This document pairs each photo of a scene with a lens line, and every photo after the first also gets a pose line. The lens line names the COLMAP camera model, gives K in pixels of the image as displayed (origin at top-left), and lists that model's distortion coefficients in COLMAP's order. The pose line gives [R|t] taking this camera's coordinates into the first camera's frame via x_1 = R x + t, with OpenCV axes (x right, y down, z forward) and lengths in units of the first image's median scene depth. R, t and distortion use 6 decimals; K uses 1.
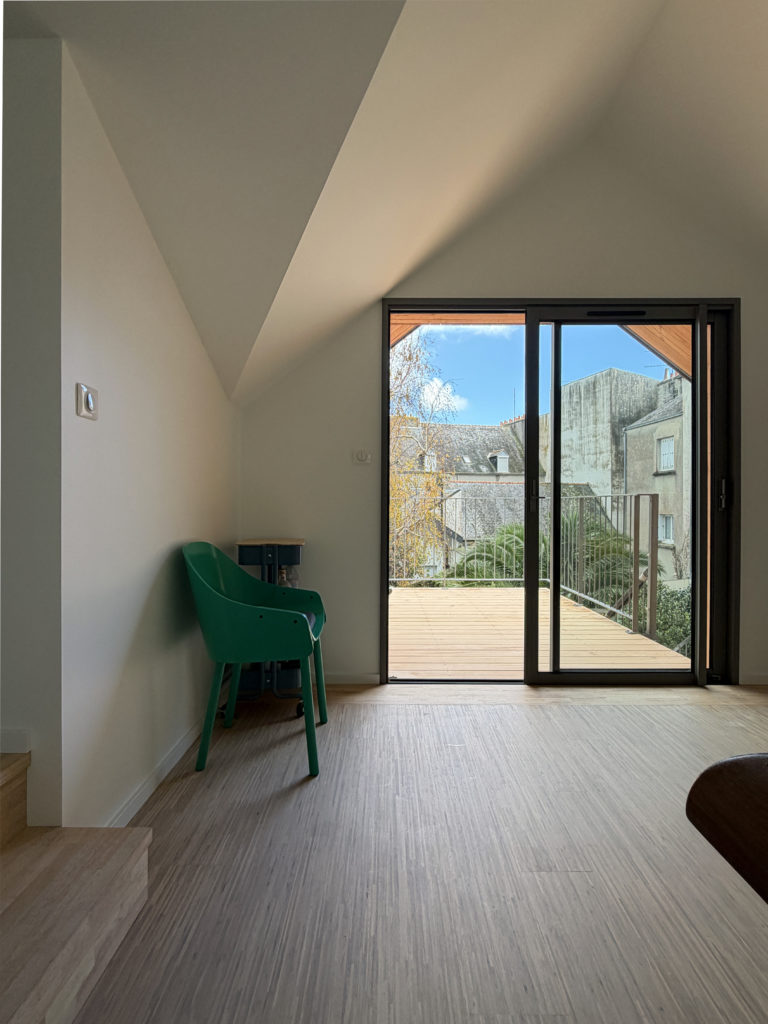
lens RADIAL K [[537.9, 0, 384.7], [0, 537.9, 510.1], [0, 0, 1]] dist [-0.001842, -0.000119]
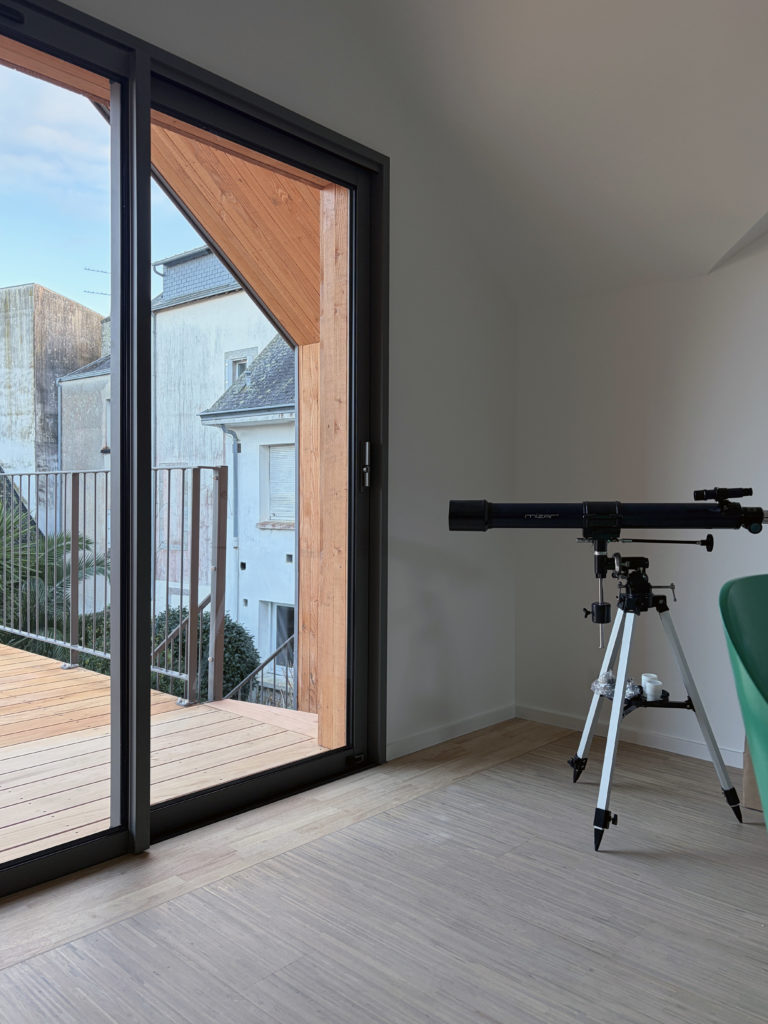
lens RADIAL K [[816.8, 0, 381.6], [0, 816.8, 511.2], [0, 0, 1]] dist [0.012955, 0.005452]
pose [[0.688403, -0.004809, 0.725312, -0.029727], [-0.000304, 0.999976, 0.006919, 0.010547], [-0.725328, -0.004984, 0.688385, 0.191390]]
